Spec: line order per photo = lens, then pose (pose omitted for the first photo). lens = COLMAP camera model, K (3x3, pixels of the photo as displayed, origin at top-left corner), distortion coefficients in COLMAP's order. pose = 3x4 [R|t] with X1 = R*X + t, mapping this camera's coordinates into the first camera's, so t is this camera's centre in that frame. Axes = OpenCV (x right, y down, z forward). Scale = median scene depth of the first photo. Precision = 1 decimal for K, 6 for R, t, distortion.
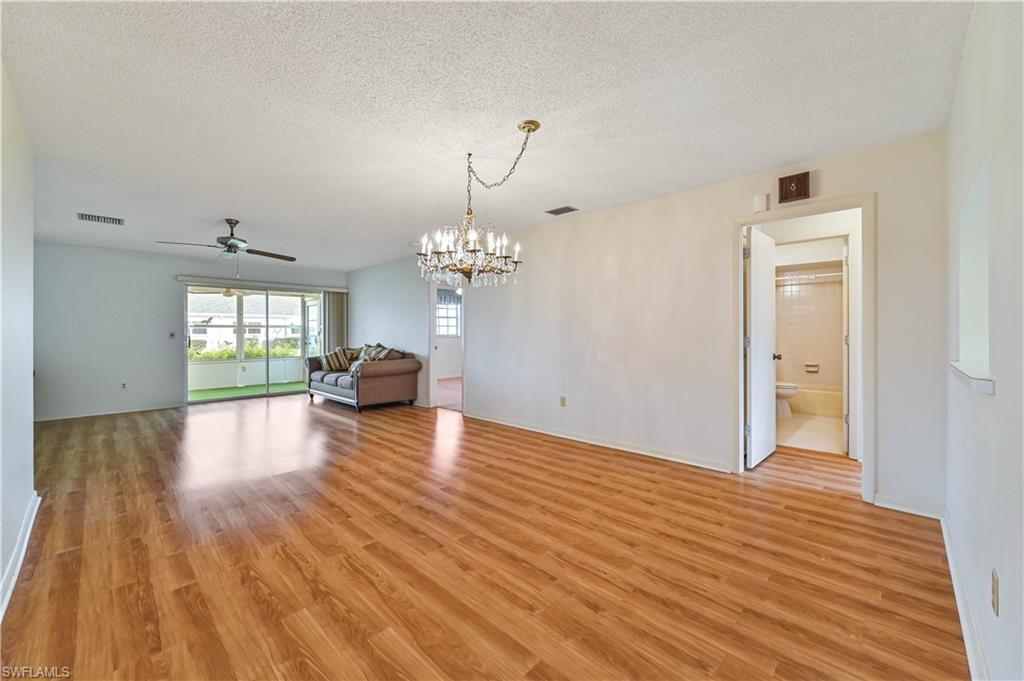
lens RADIAL K [[402.3, 0, 524.7], [0, 402.3, 351.9], [0, 0, 1]] dist [-0.000392, 0.000053]
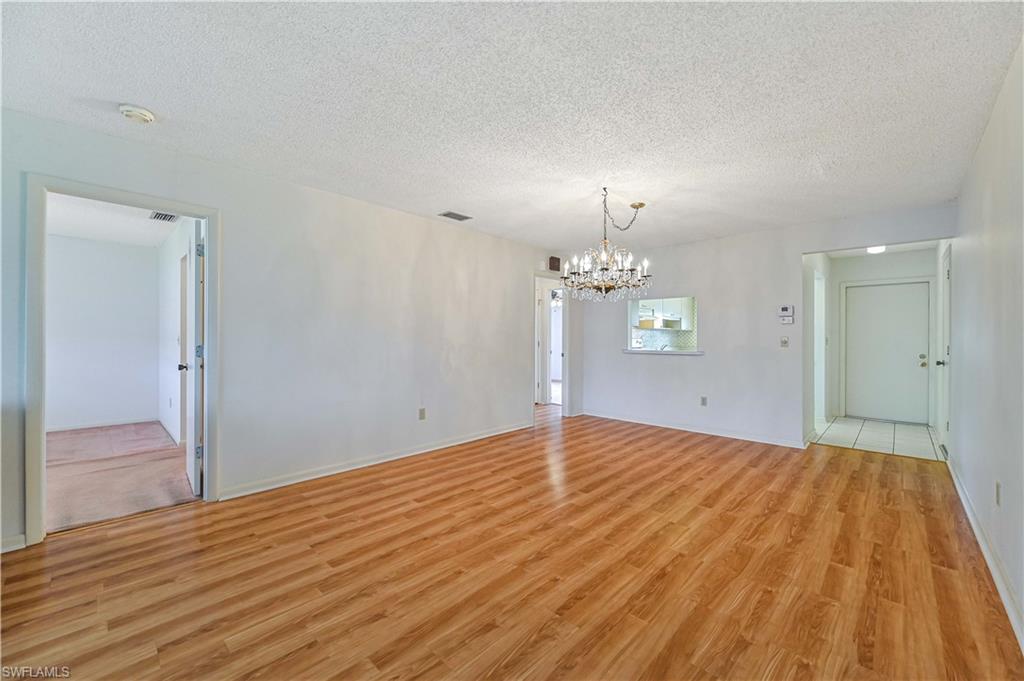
lens RADIAL K [[403.9, 0, 515.0], [0, 403.9, 336.9], [0, 0, 1]] dist [0.000628, 0.000111]
pose [[0.006380, 0.009783, 0.999932, -1.543974], [0.045541, 0.998912, -0.010064, -0.057900], [-0.998942, 0.045602, 0.005927, 1.459208]]
